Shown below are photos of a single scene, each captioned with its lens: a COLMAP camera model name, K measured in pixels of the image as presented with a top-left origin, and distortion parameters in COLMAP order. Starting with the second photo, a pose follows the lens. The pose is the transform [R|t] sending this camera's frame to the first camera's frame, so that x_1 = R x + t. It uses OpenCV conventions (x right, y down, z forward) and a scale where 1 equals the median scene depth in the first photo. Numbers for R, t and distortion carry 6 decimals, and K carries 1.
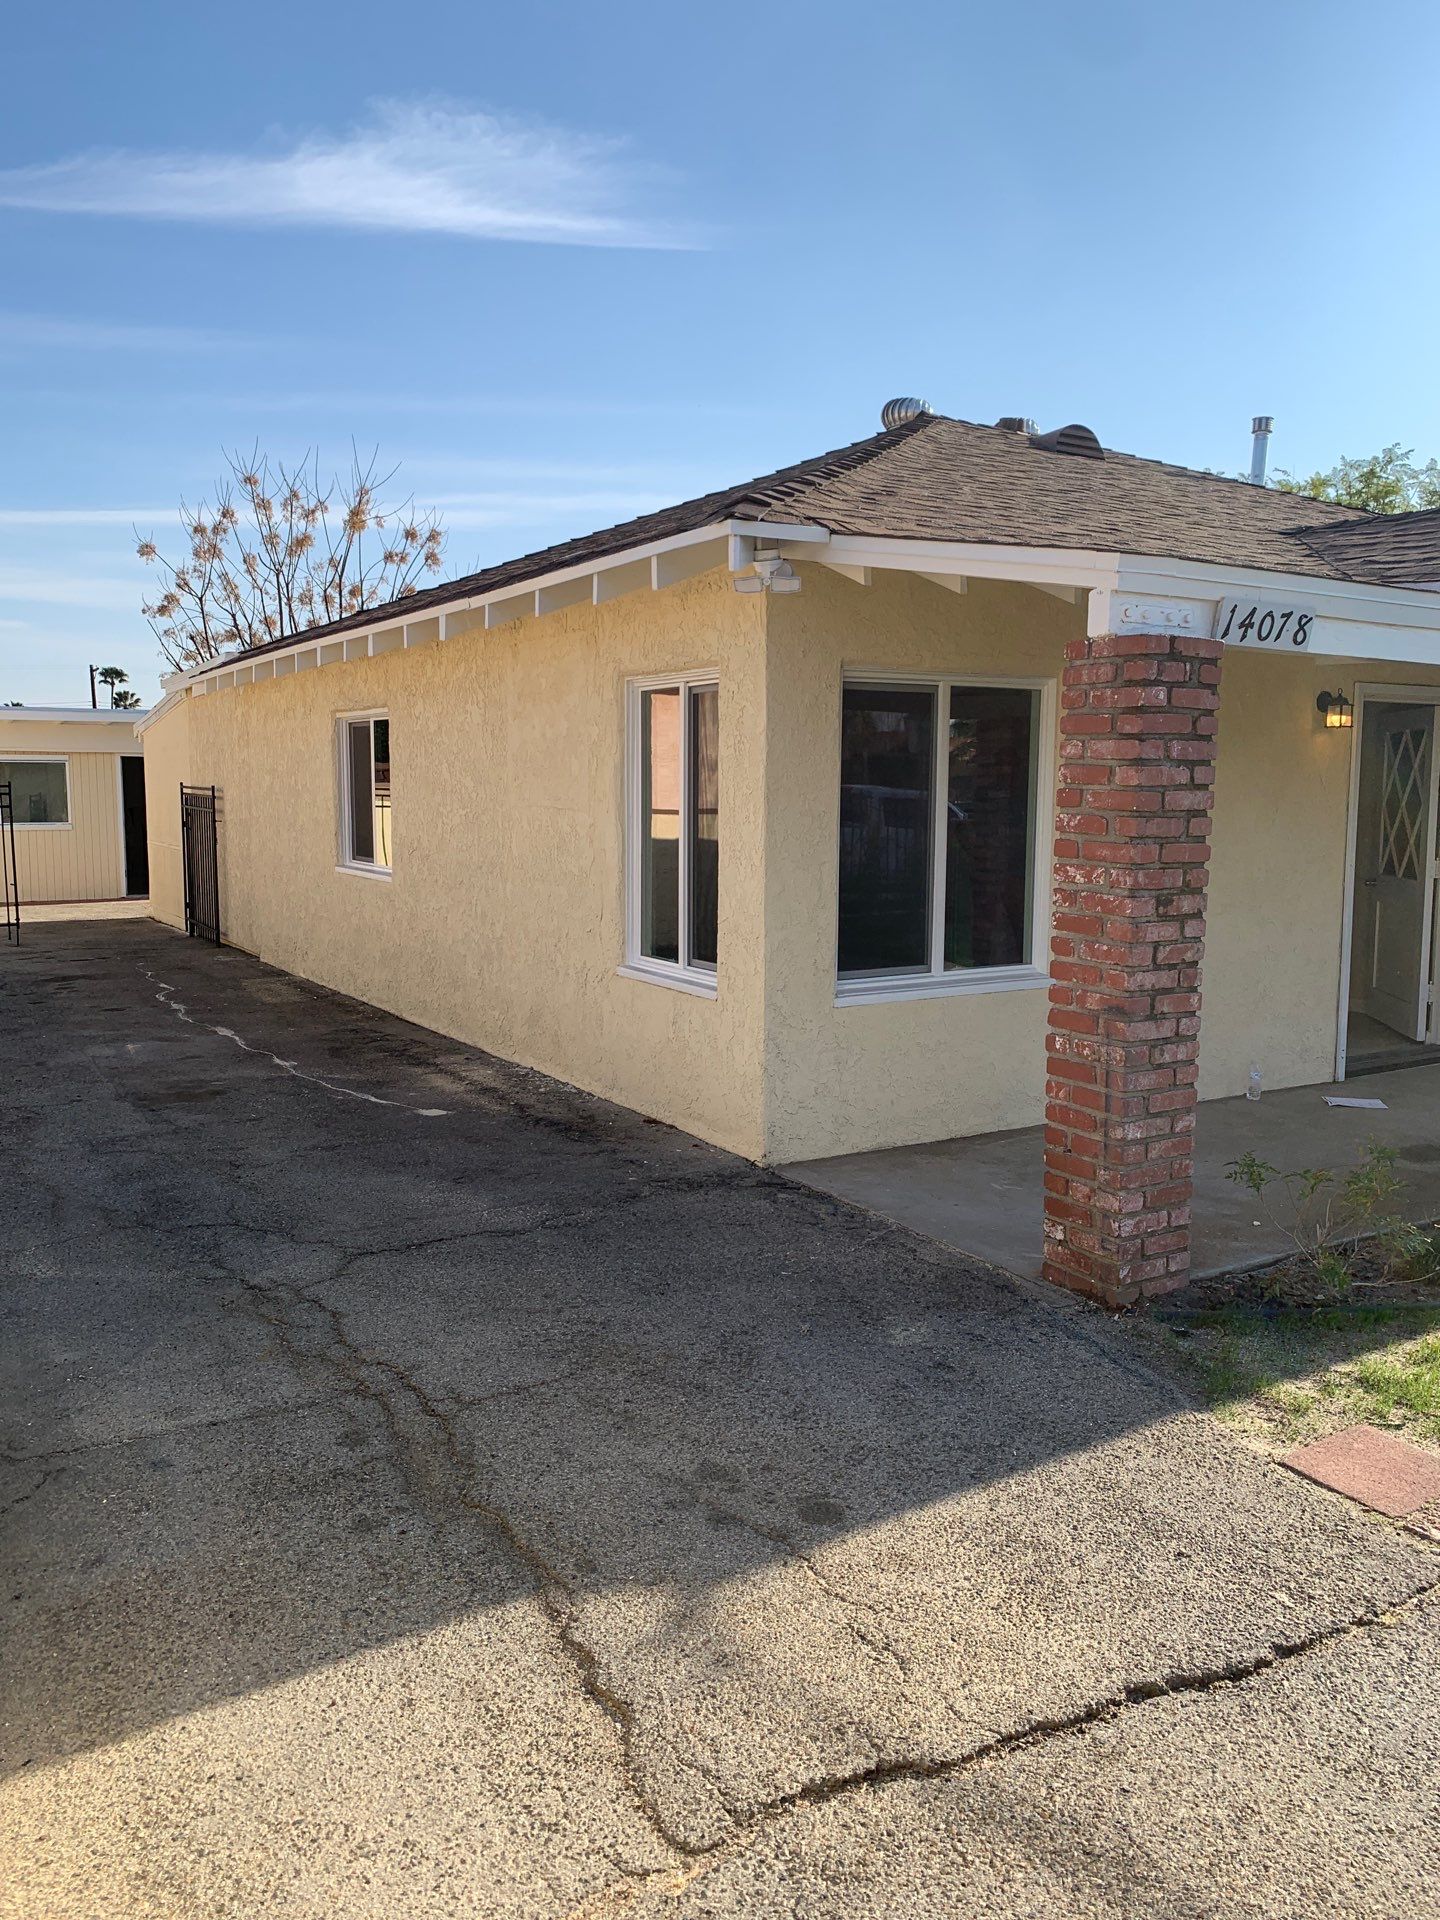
lens RADIAL K [[1458.3, 0, 740.1], [0, 1458.3, 931.4], [0, 0, 1]] dist [0.051943, -0.071161]
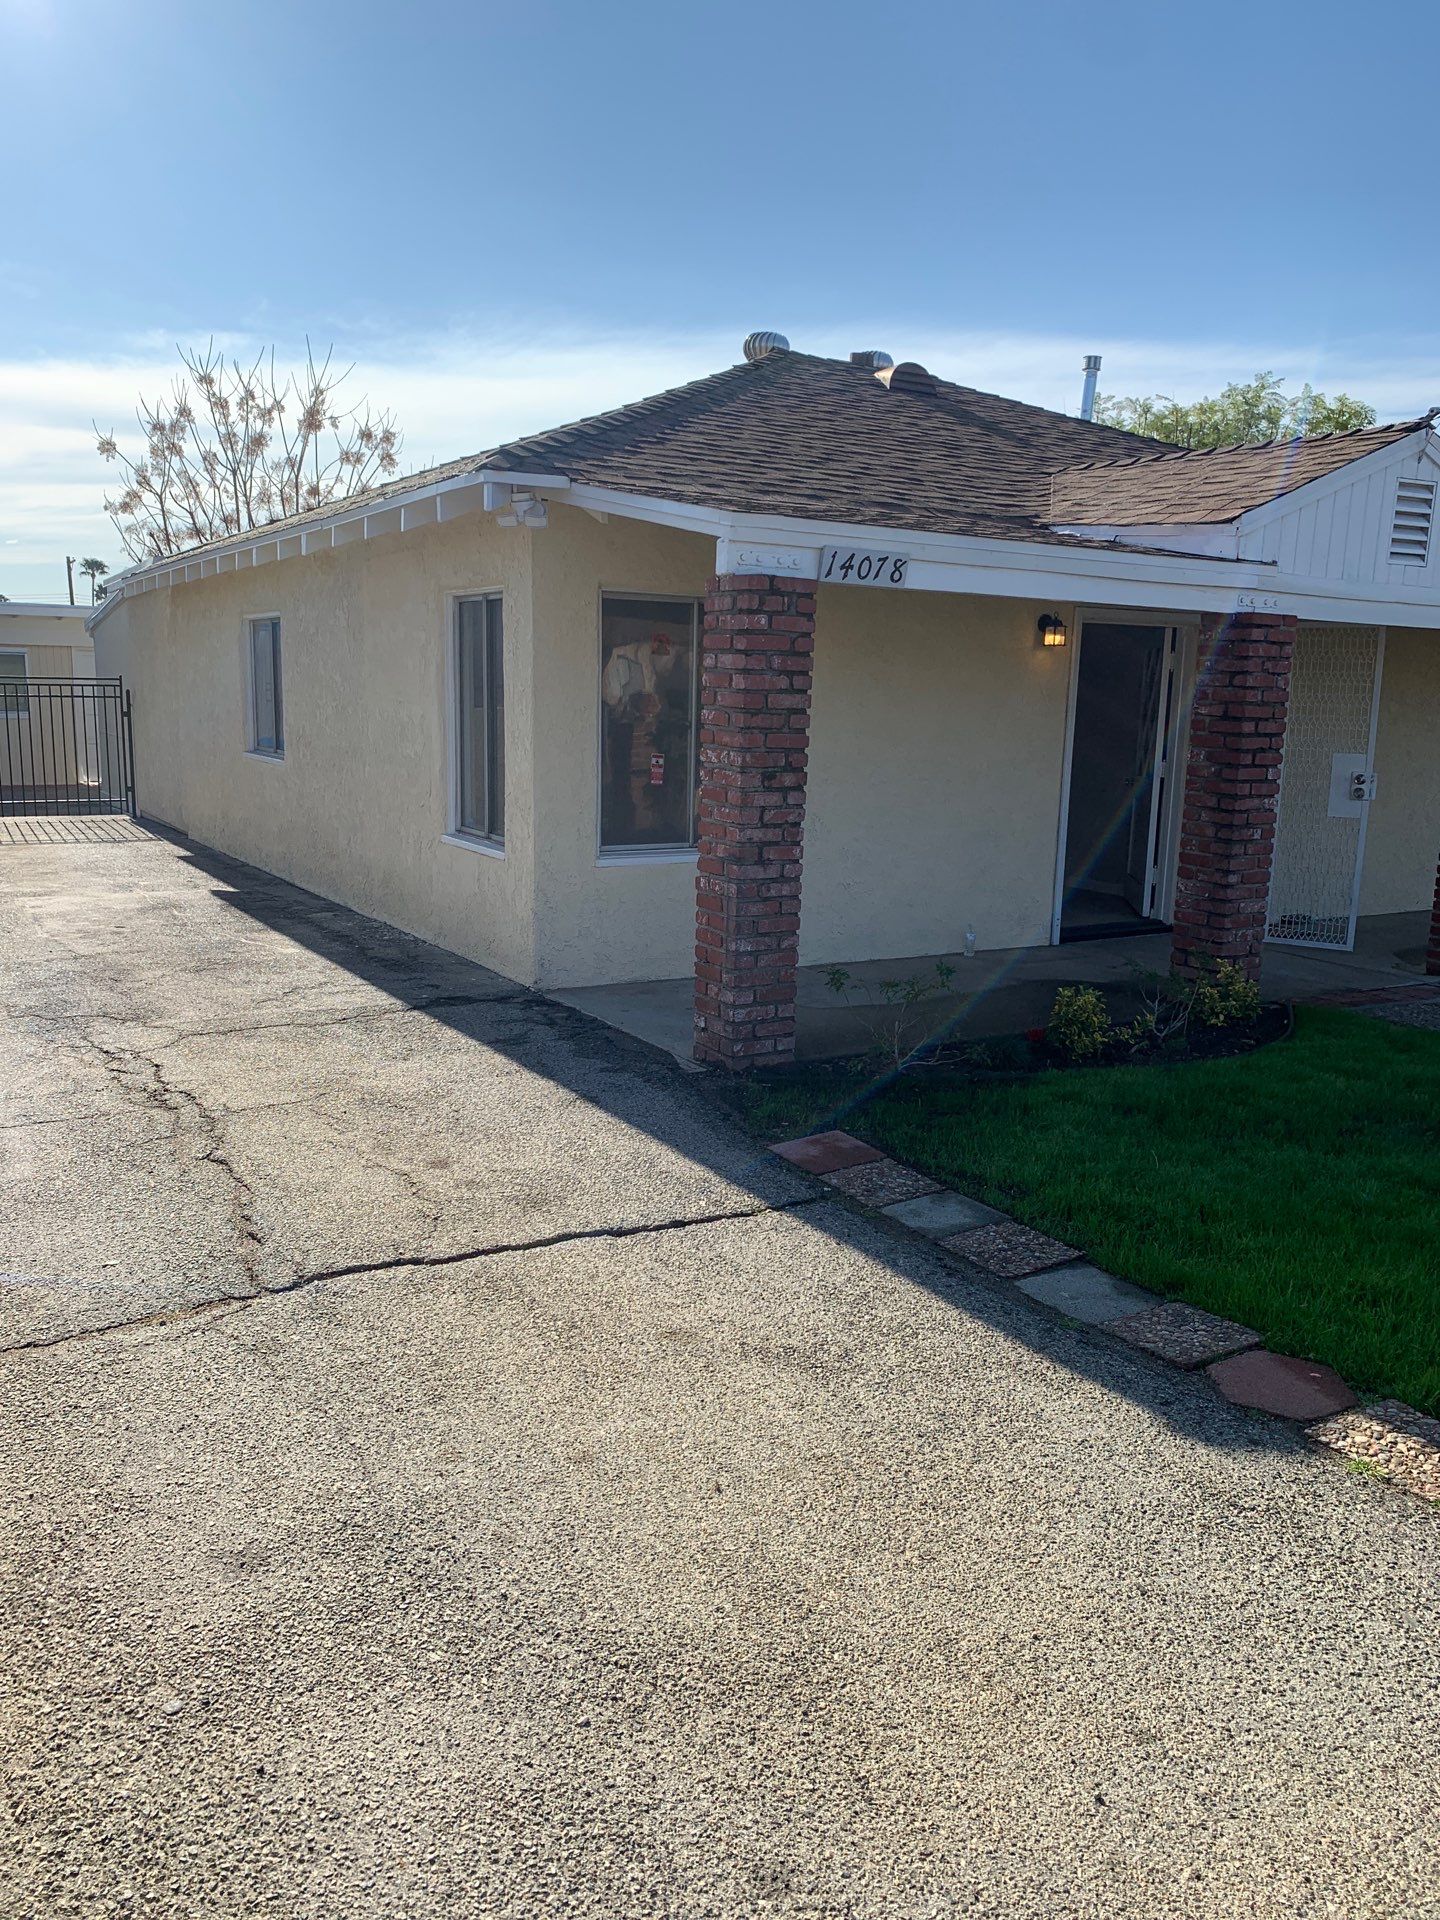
lens RADIAL K [[1458.3, 0, 718.8], [0, 1458.3, 971.8], [0, 0, 1]] dist [0.051943, -0.071161]
pose [[0.999766, 0.020201, -0.007684, 0.179839], [-0.019432, 0.995794, 0.089536, 0.027597], [0.009461, -0.089365, 0.995954, -0.249493]]
